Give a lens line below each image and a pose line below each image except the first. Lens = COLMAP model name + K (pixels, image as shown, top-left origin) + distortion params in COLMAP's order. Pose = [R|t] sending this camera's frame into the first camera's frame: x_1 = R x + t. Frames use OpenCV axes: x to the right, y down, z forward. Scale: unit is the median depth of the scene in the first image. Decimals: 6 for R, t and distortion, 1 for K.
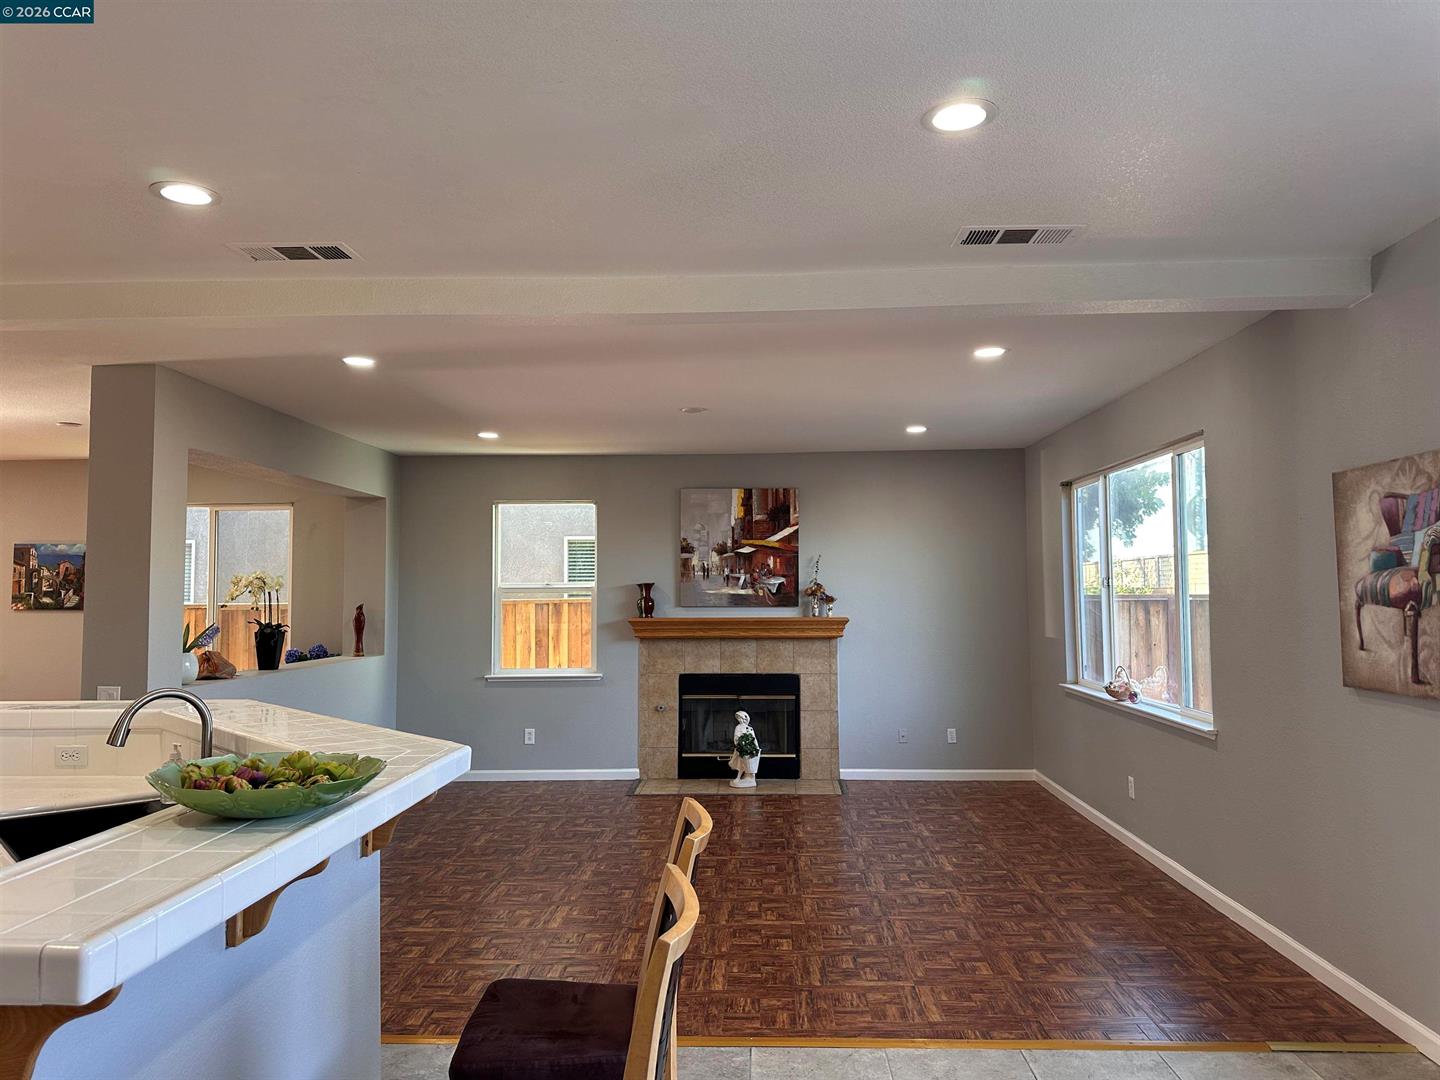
lens RADIAL K [[1003.9, 0, 723.4], [0, 1003.9, 527.3], [0, 0, 1]] dist [0.041383, -0.018400]
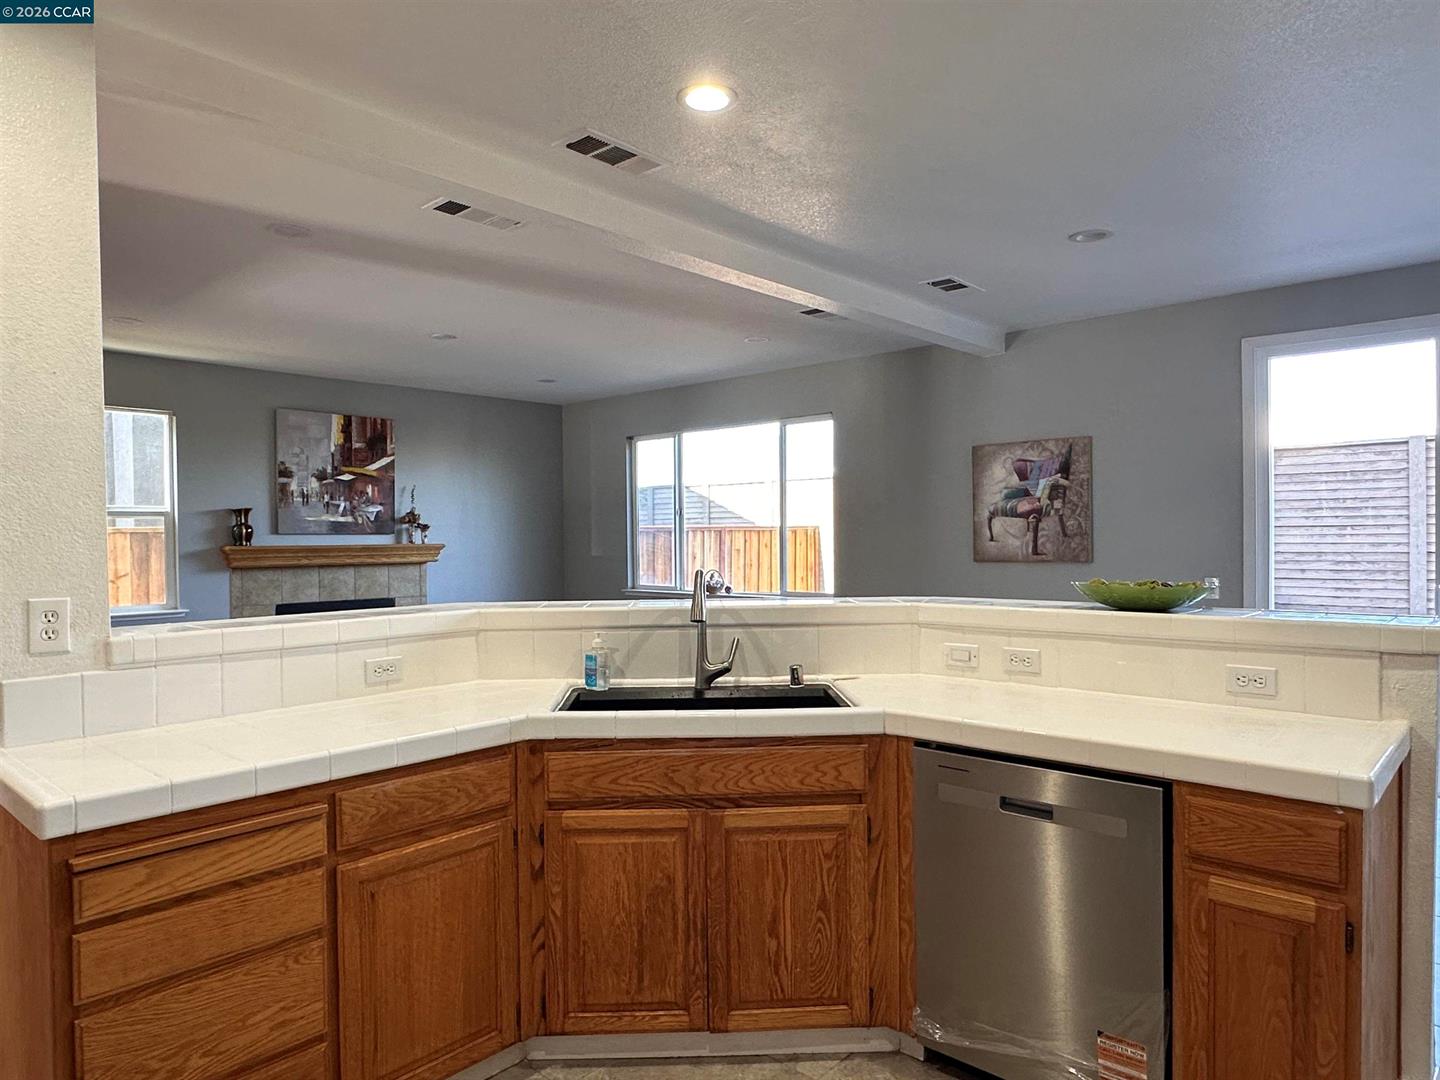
lens RADIAL K [[916.6, 0, 719.5], [0, 916.6, 551.1], [0, 0, 1]] dist [-0.005293, -0.002825]
pose [[0.642280, -0.012656, 0.766365, -0.437601], [-0.044519, 0.997560, 0.053784, 0.030473], [-0.765176, -0.068662, 0.640149, 0.129024]]
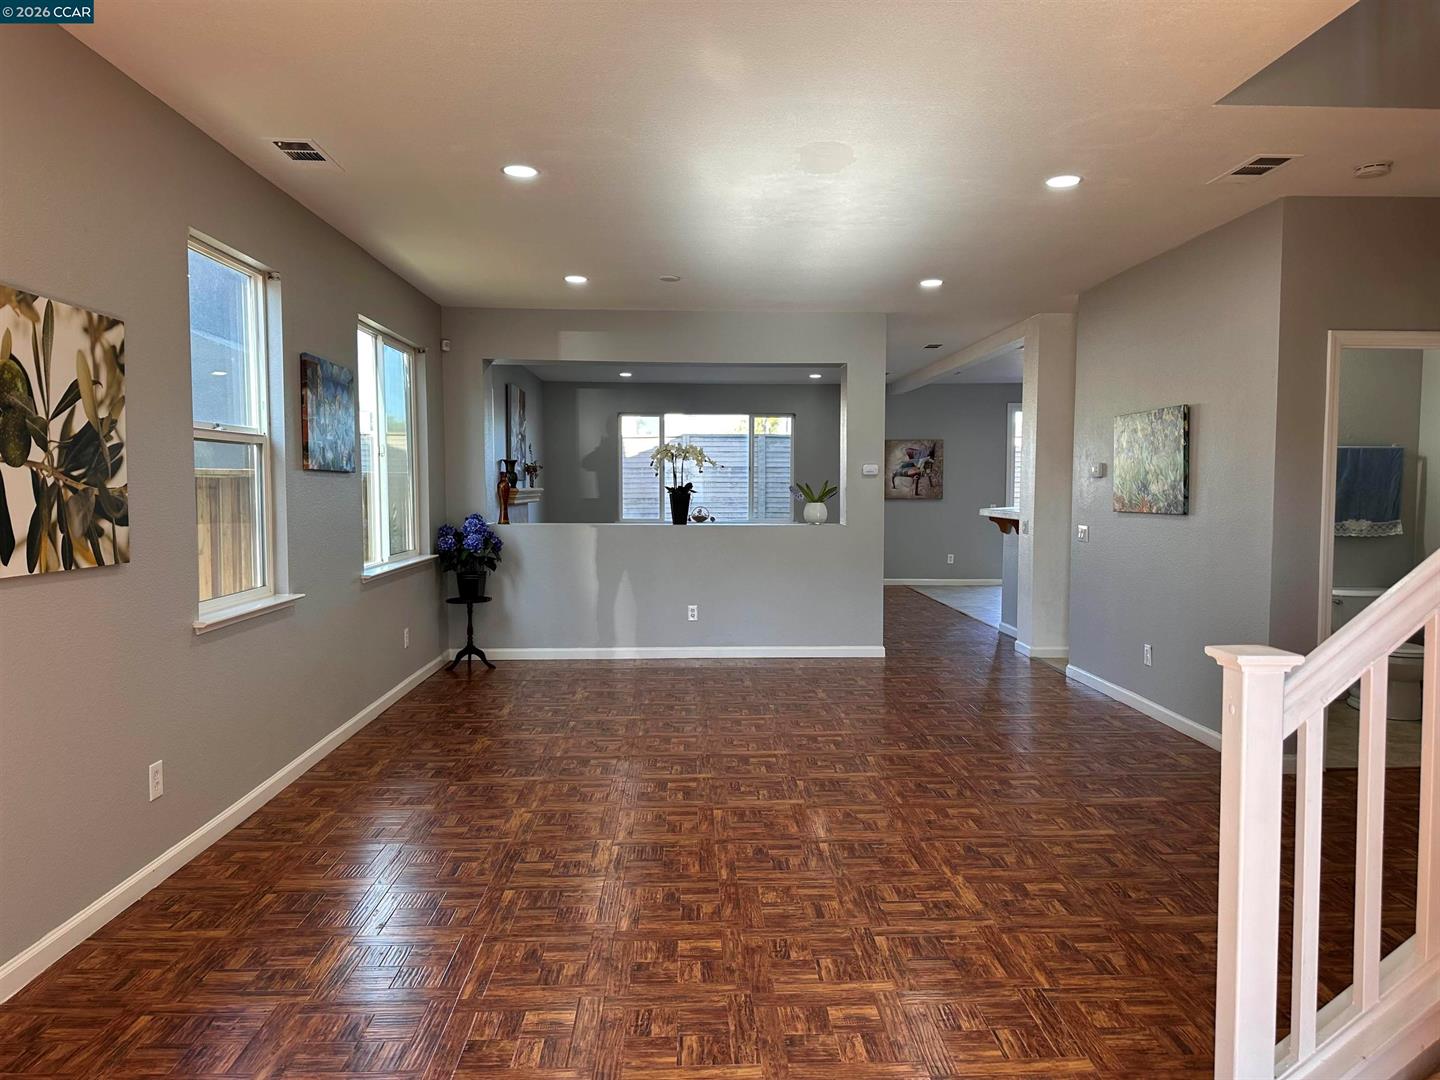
lens RADIAL K [[1003.9, 0, 720.0], [0, 1003.9, 542.5], [0, 0, 1]] dist [0.041383, -0.018400]
pose [[-0.077642, -0.056832, 0.995360, -1.320260], [-0.066656, 0.996436, 0.051694, 0.073908], [-0.994751, -0.062333, -0.081154, 0.840995]]
